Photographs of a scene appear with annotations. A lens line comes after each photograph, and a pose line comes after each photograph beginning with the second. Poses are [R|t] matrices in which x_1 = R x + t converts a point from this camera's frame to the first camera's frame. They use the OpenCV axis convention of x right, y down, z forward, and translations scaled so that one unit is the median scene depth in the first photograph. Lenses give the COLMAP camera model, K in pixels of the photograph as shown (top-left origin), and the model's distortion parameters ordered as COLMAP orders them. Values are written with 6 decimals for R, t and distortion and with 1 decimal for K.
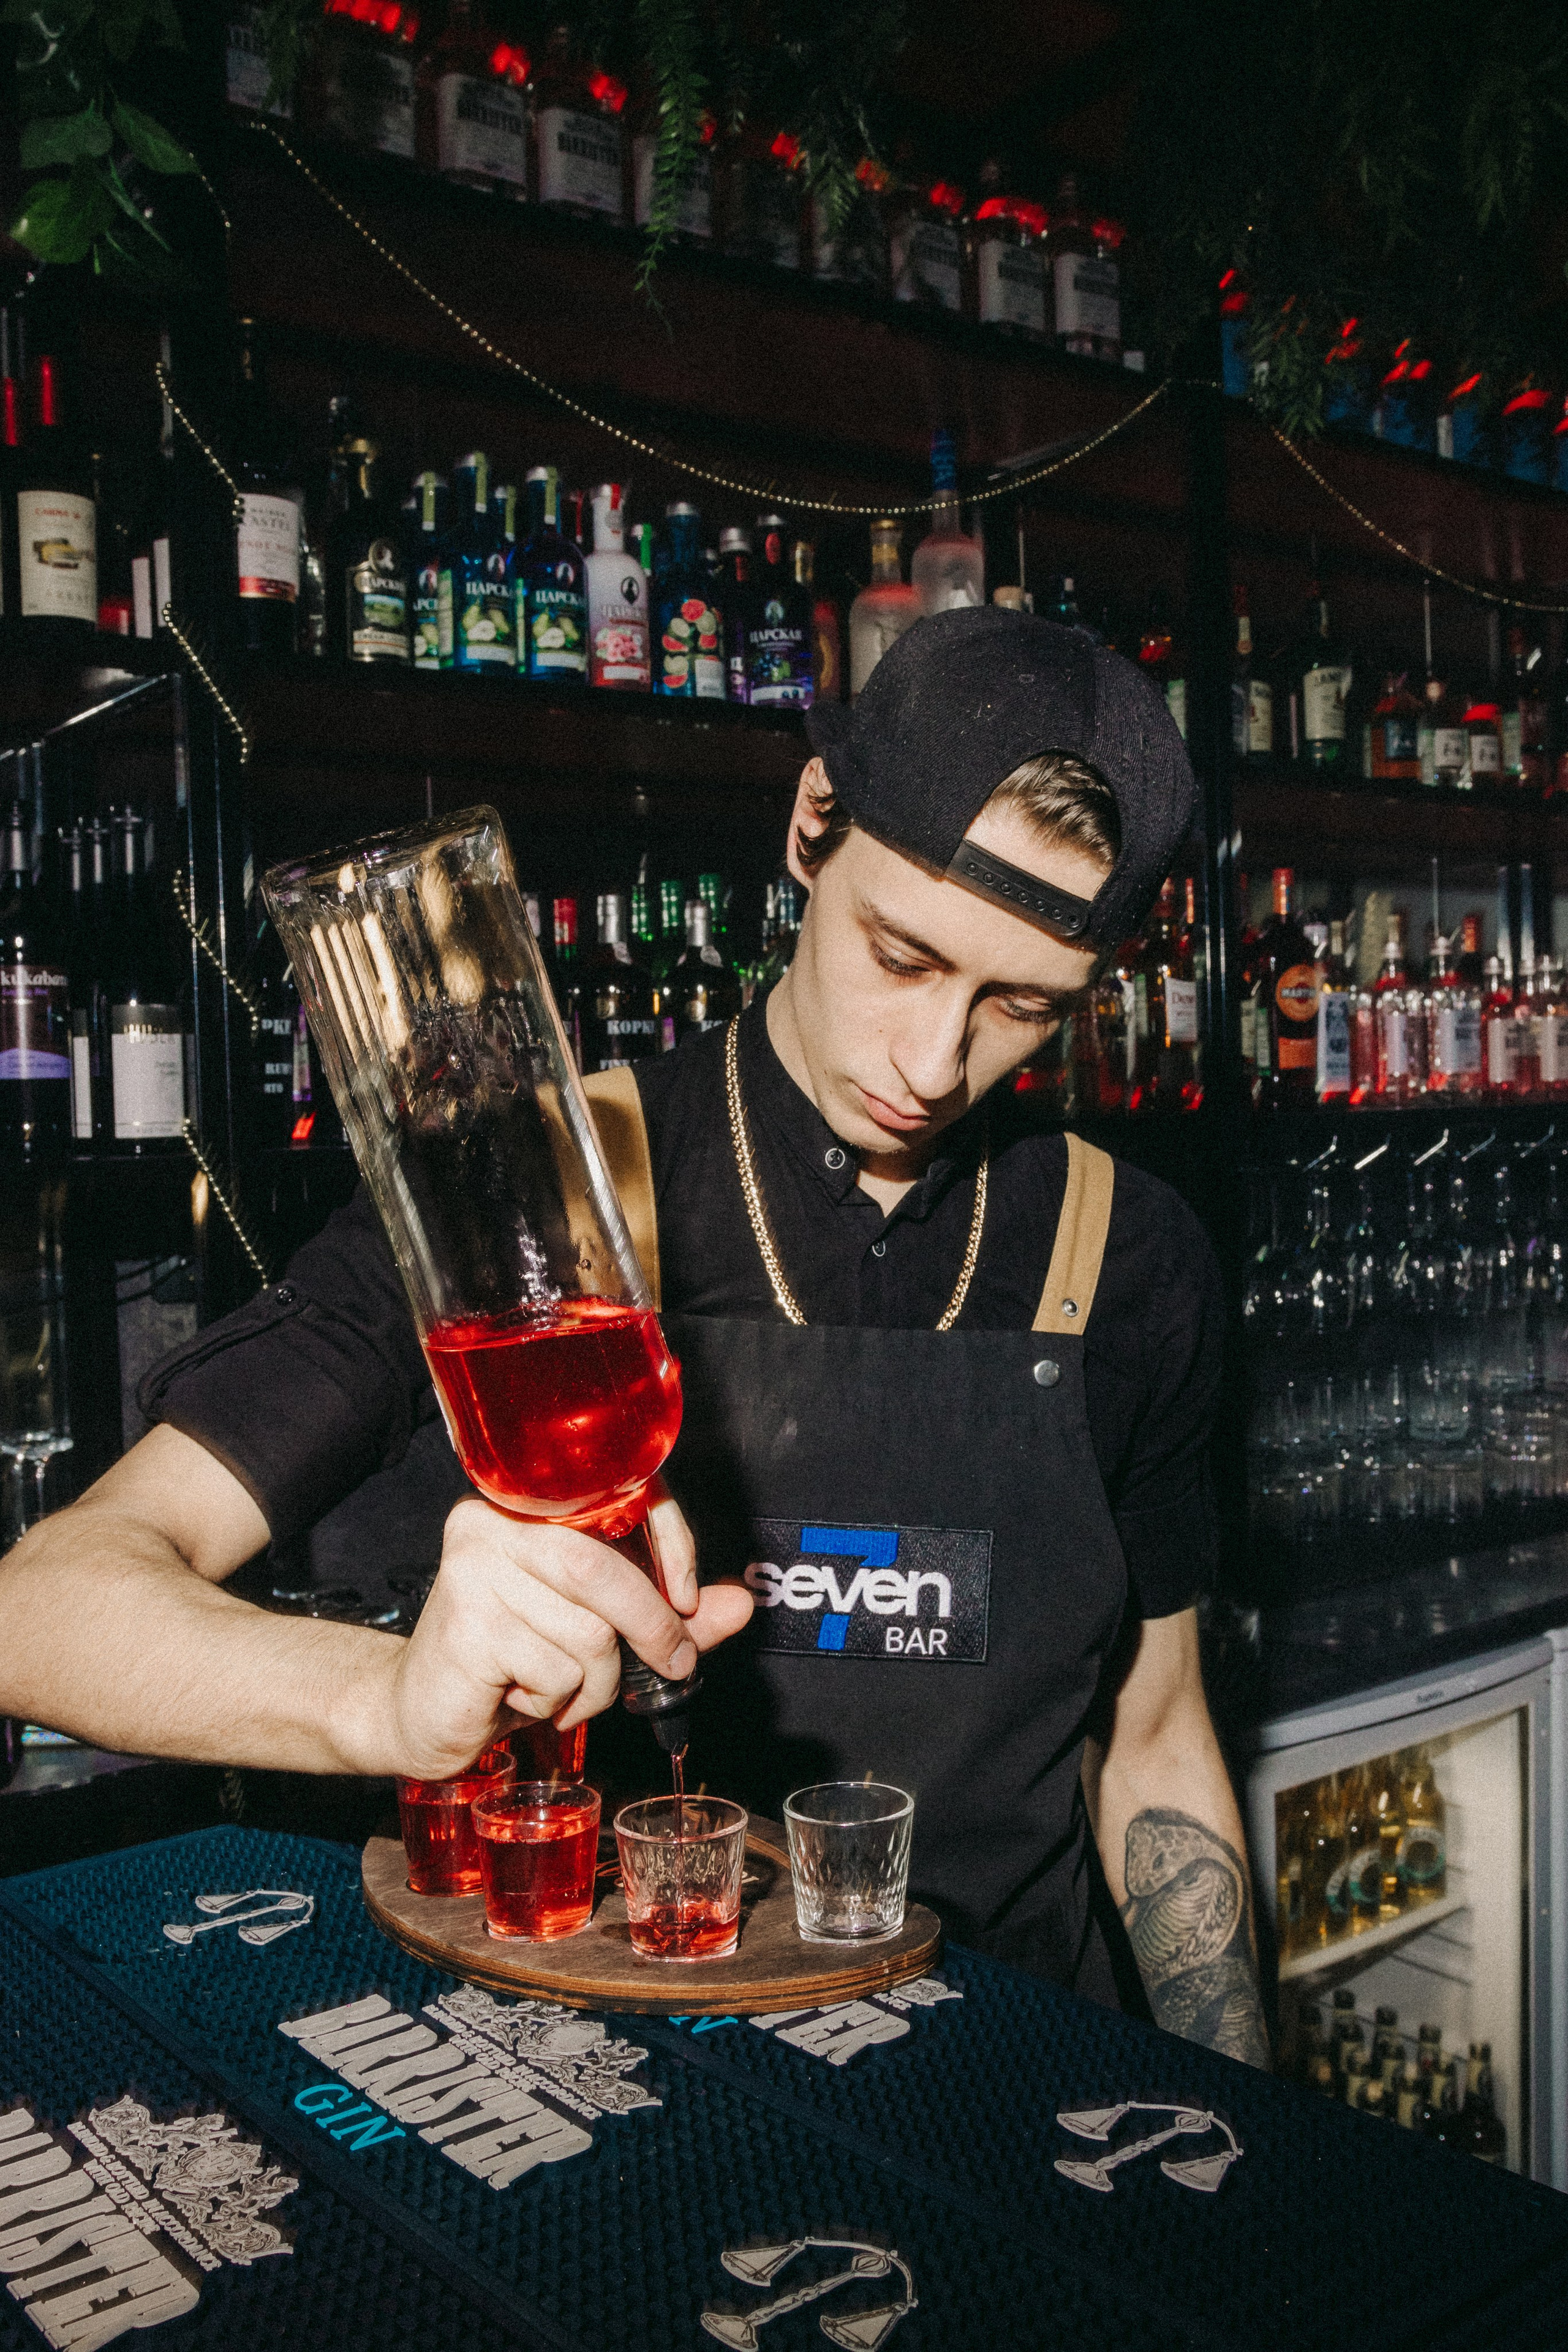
lens RADIAL K [[1988.0, 0, 781.5], [0, 1988.0, 1265.3], [0, 0, 1]] dist [-0.034976, 0.021475]
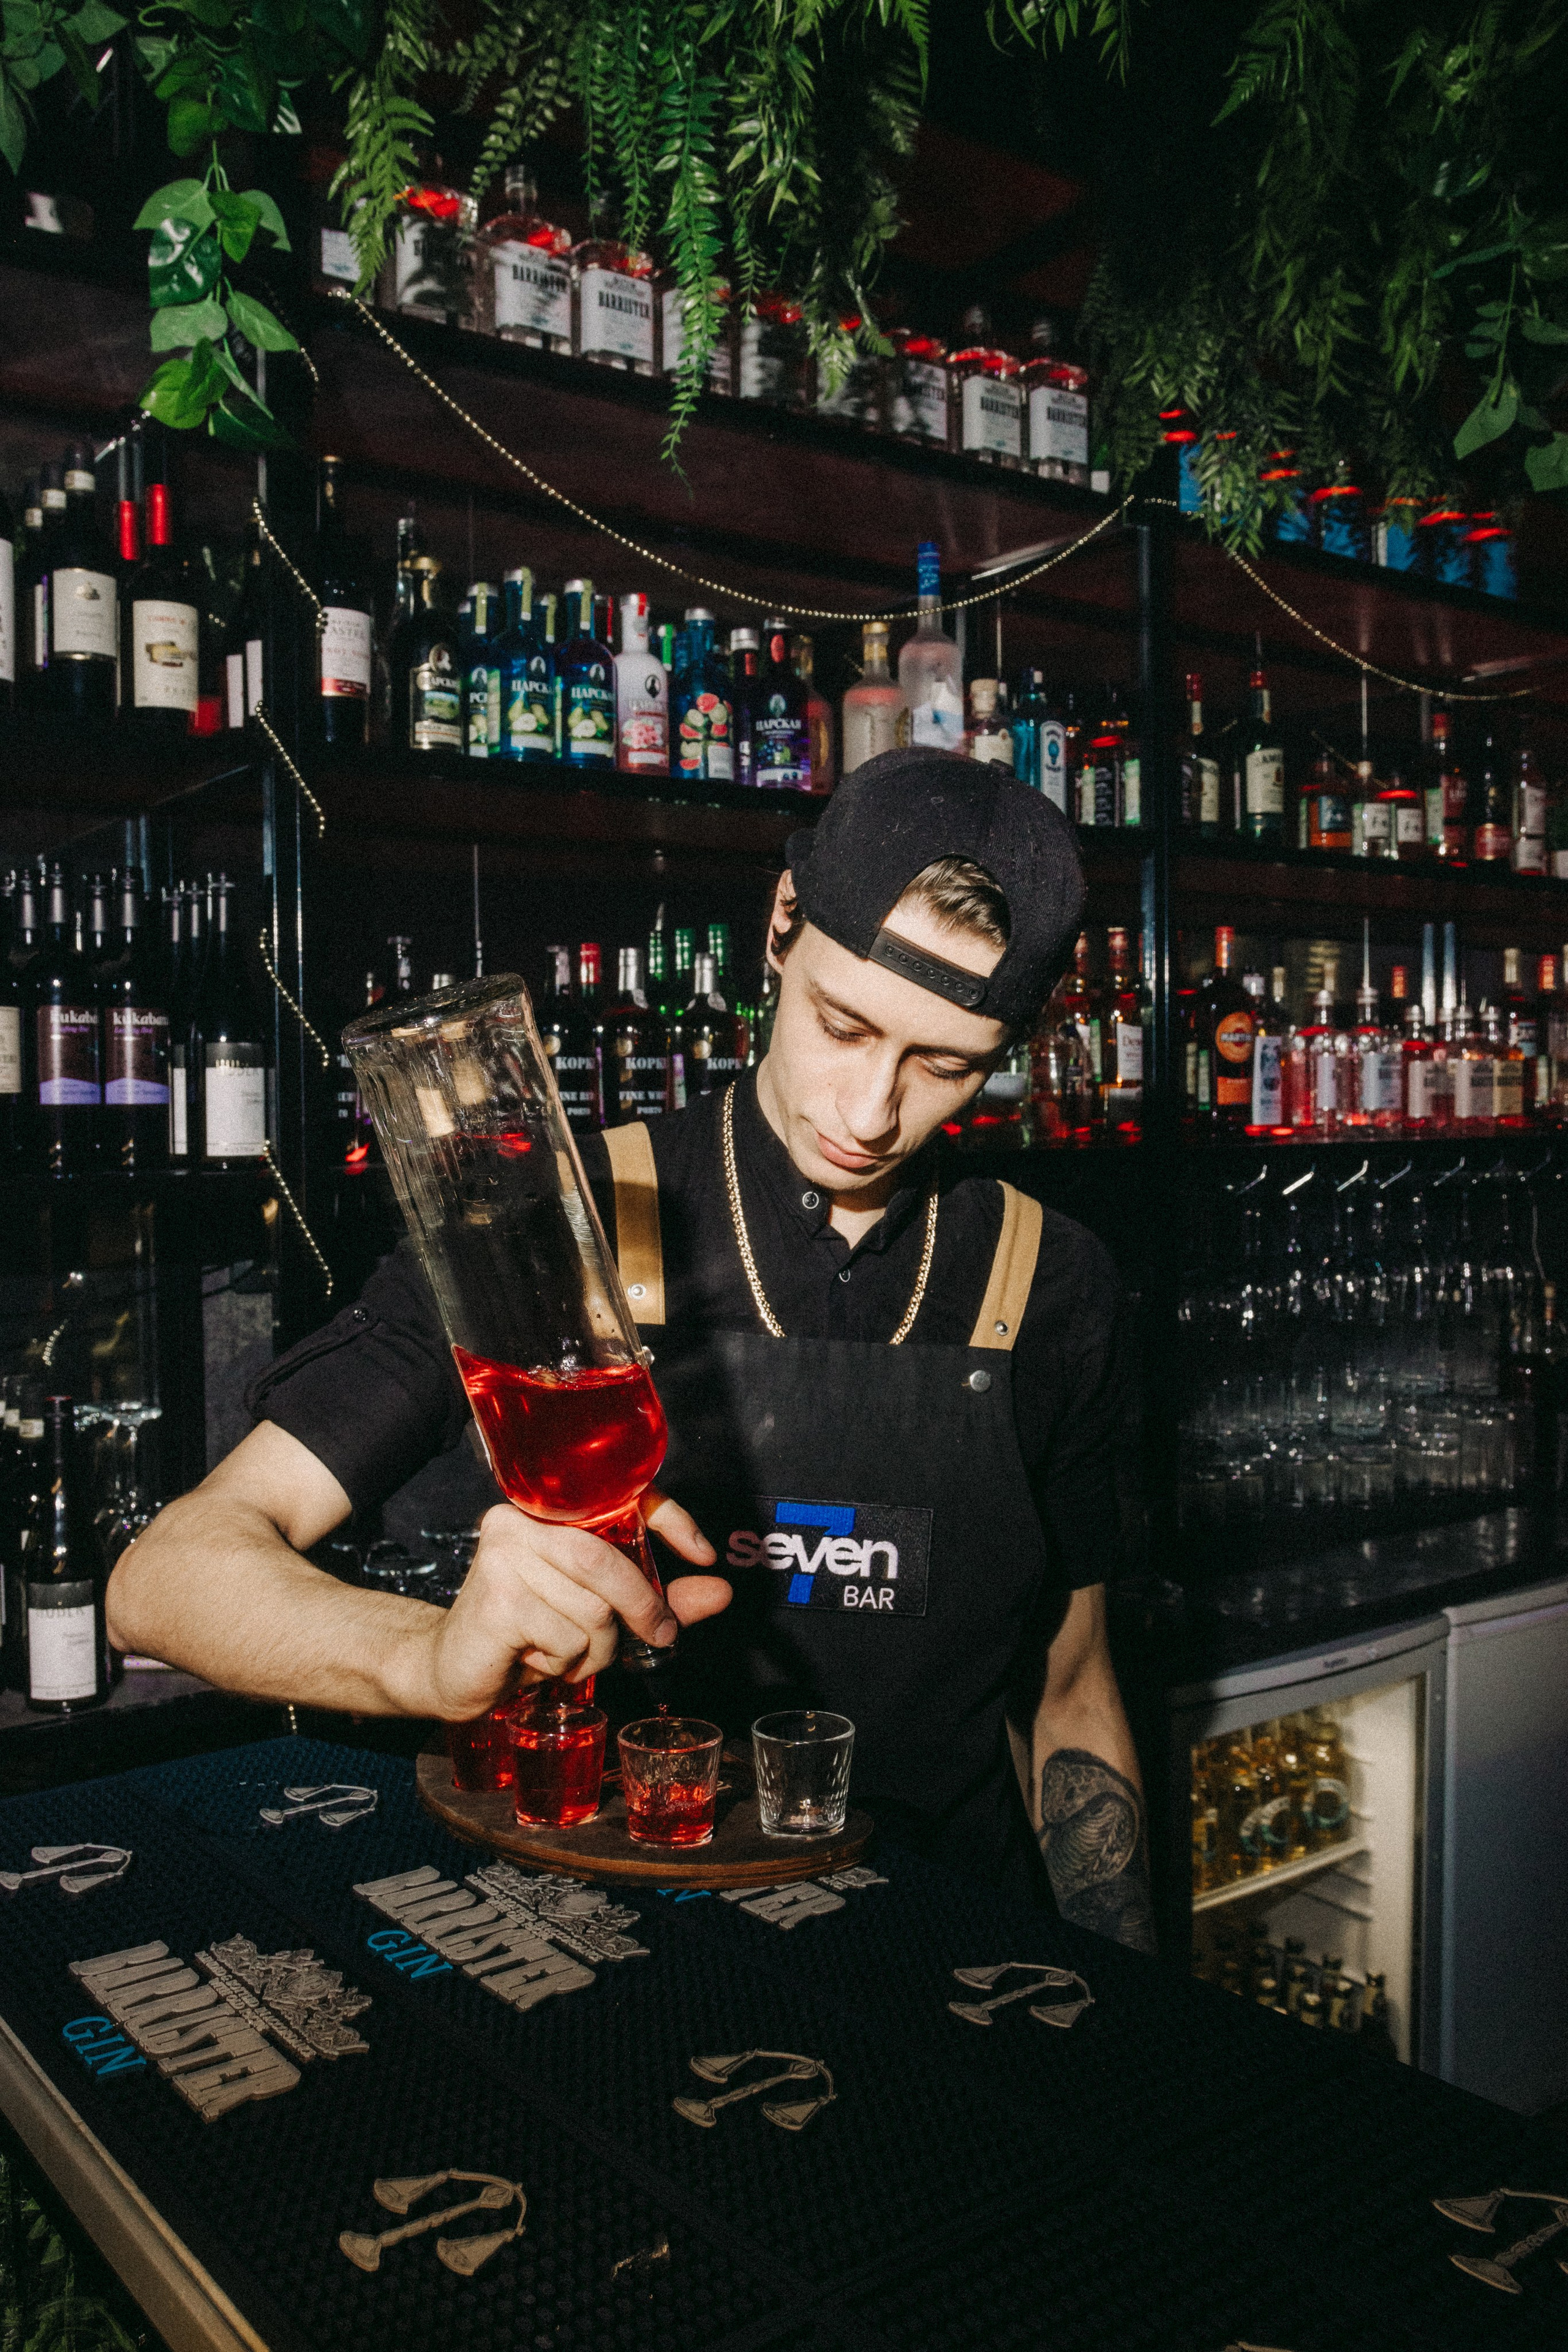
lens RADIAL K [[1948.7, 0, 725.4], [0, 1948.7, 1221.1], [0, 0, 1]] dist [-0.011471, -0.007843]
pose [[0.999198, 0.020663, -0.034287, 0.011509], [-0.020808, 0.999776, -0.003885, -0.025259], [0.034199, 0.004595, 0.999404, -0.136076]]
